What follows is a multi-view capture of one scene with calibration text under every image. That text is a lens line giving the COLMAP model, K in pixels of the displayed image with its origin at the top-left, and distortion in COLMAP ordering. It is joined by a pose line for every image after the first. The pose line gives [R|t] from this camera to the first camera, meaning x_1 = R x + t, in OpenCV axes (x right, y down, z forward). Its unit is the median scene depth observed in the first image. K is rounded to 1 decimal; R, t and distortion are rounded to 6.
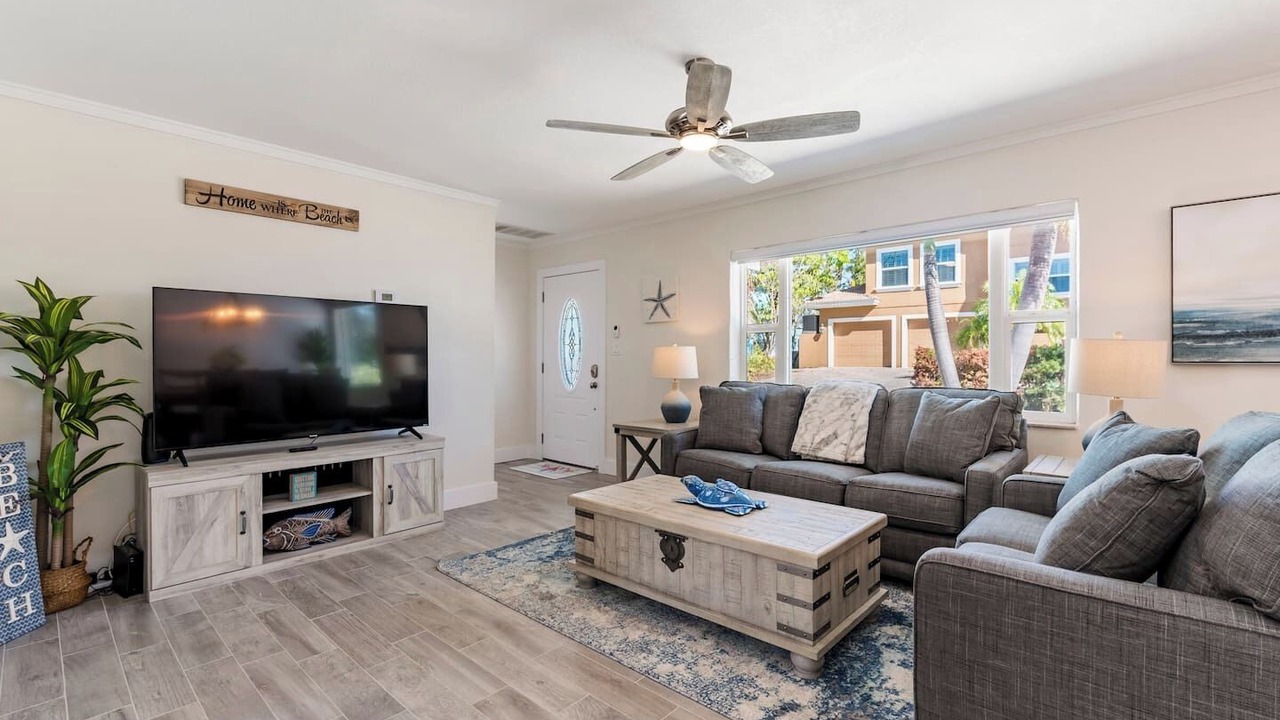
lens RADIAL K [[554.5, 0, 646.7], [0, 554.5, 359.8], [0, 0, 1]] dist [0.000092, 0.000149]
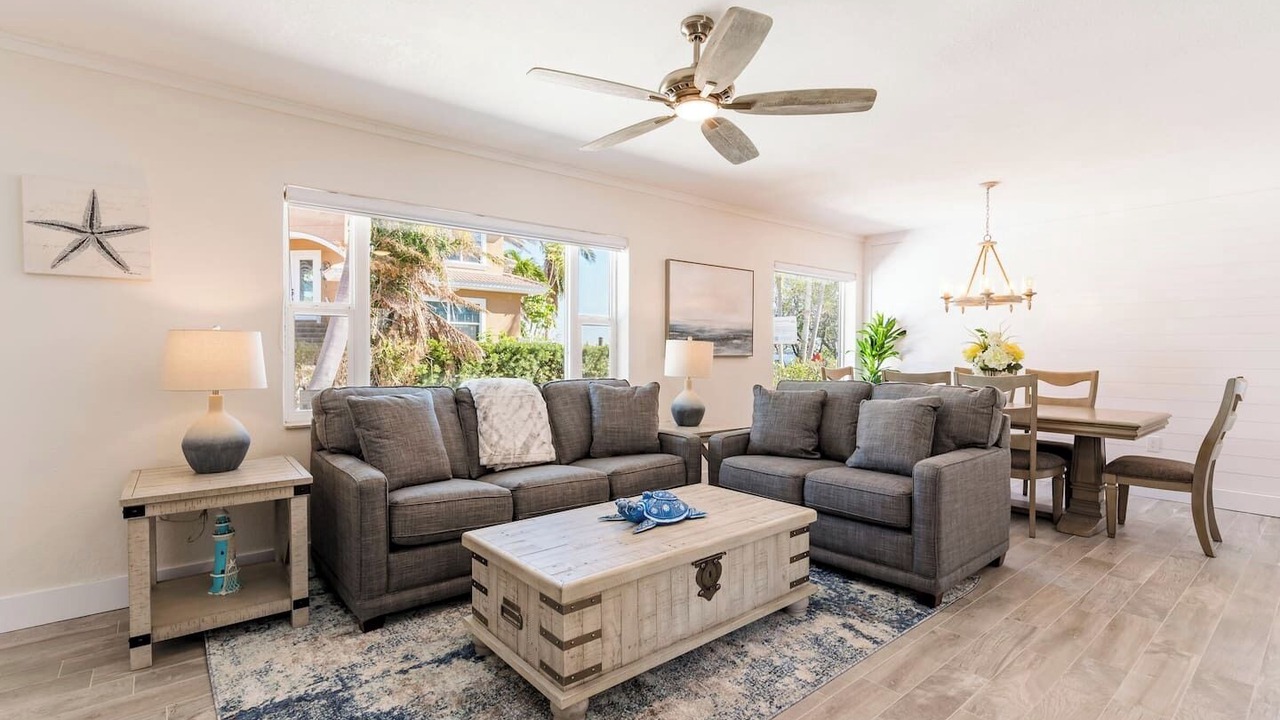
lens RADIAL K [[584.3, 0, 640.0], [0, 584.3, 360.0], [0, 0, 1]] dist [-0.000001, 0.000004]
pose [[0.146978, -0.011497, 0.989073, -0.827490], [0.000308, 0.999933, 0.011577, -0.004351], [-0.989140, -0.001397, 0.146972, 0.927423]]
